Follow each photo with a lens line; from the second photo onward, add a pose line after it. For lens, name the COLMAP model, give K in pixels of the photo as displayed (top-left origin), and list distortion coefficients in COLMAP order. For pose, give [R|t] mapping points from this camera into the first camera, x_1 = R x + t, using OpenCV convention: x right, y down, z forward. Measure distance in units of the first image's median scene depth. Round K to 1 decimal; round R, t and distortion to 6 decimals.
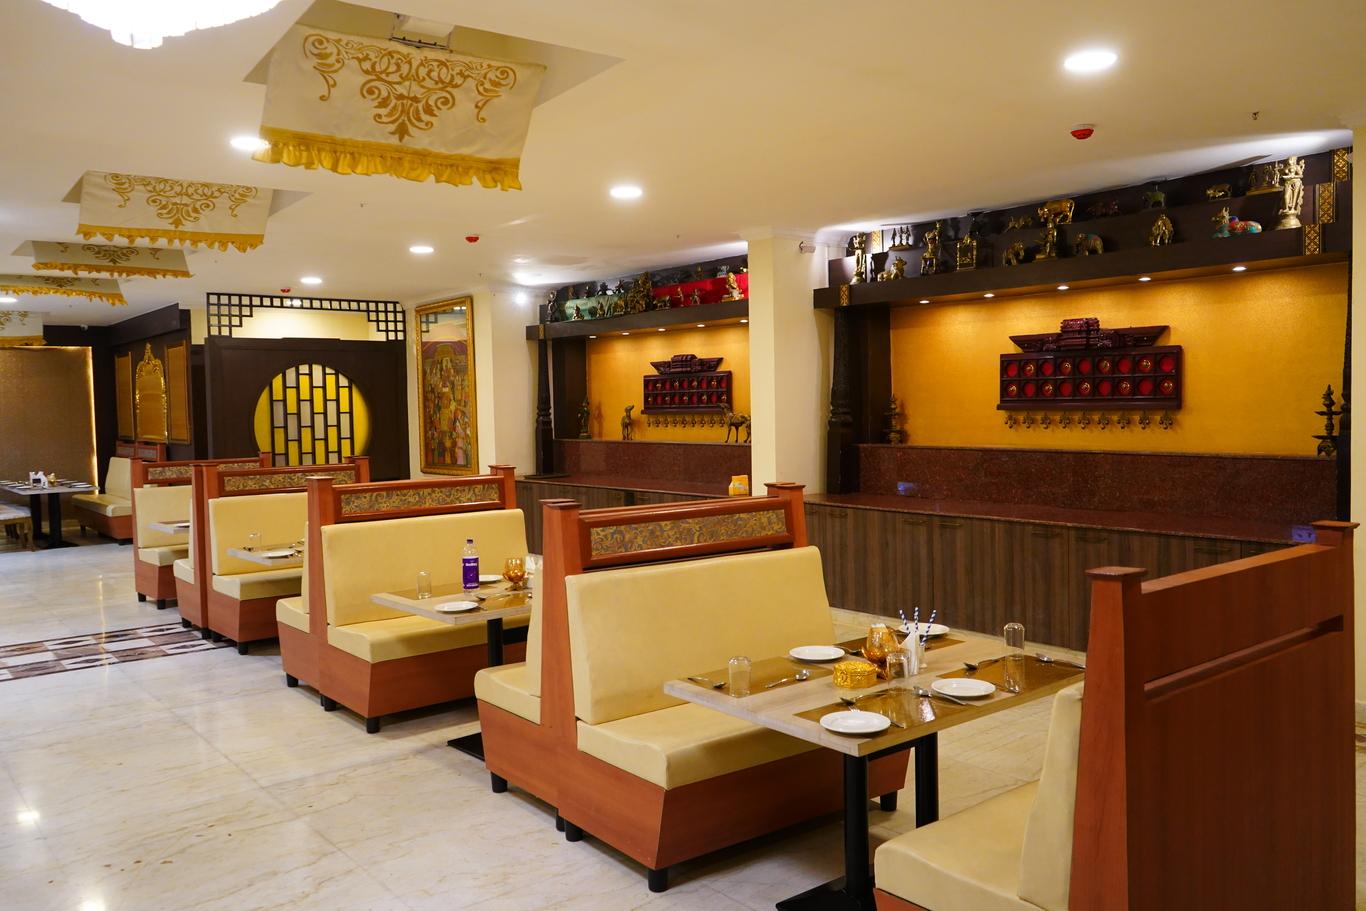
lens RADIAL K [[1082.3, 0, 693.2], [0, 1082.3, 457.1], [0, 0, 1]] dist [-0.015463, 0.015111]
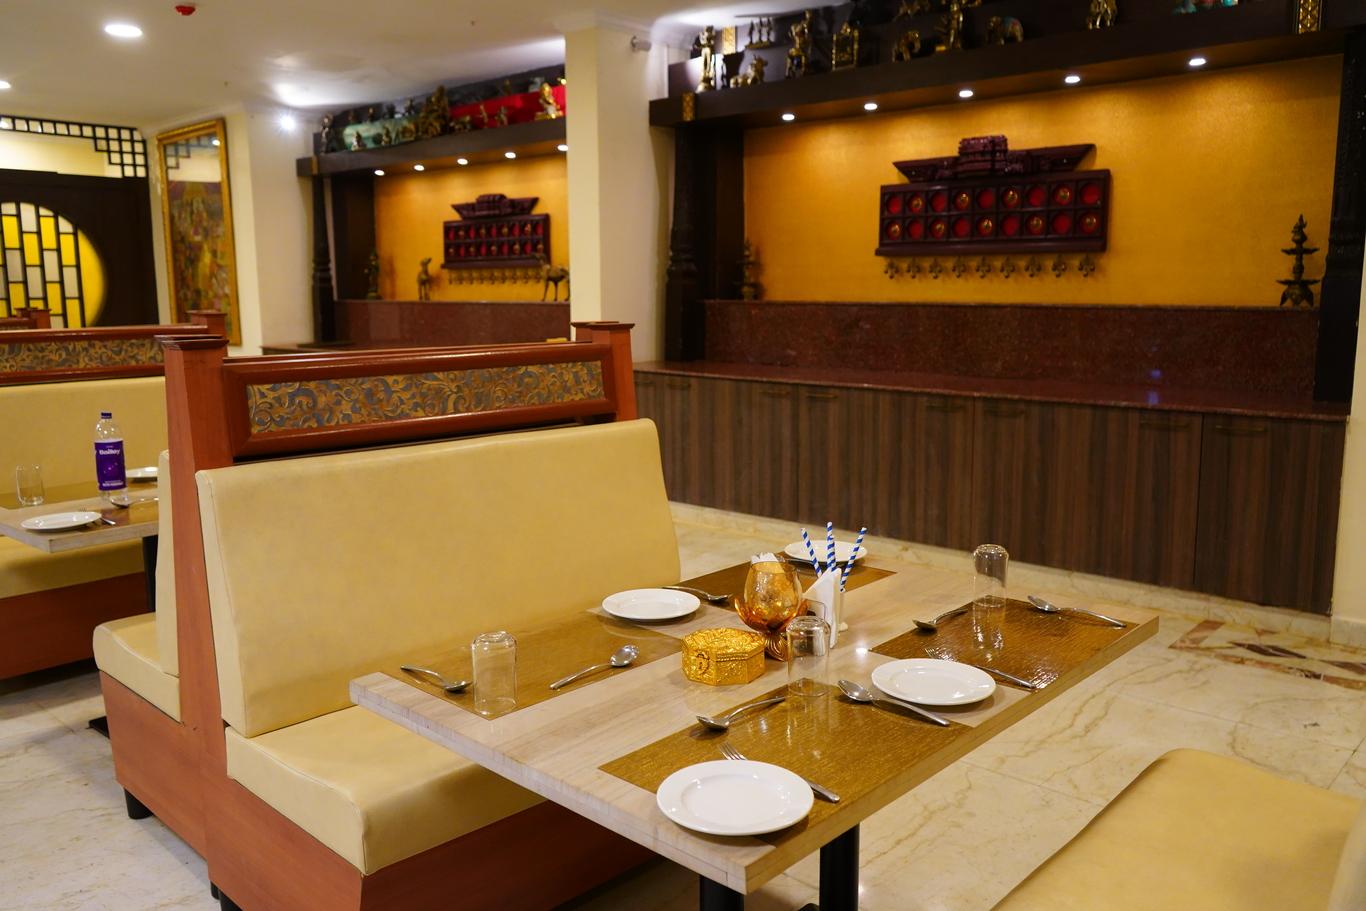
lens RADIAL K [[1082.3, 0, 690.9], [0, 1082.3, 449.3], [0, 0, 1]] dist [-0.015463, 0.015111]
pose [[0.988975, -0.008420, 0.147845, 0.028303], [-0.006149, 0.995186, 0.097811, 0.025184], [-0.147956, -0.097641, 0.984162, 0.243117]]
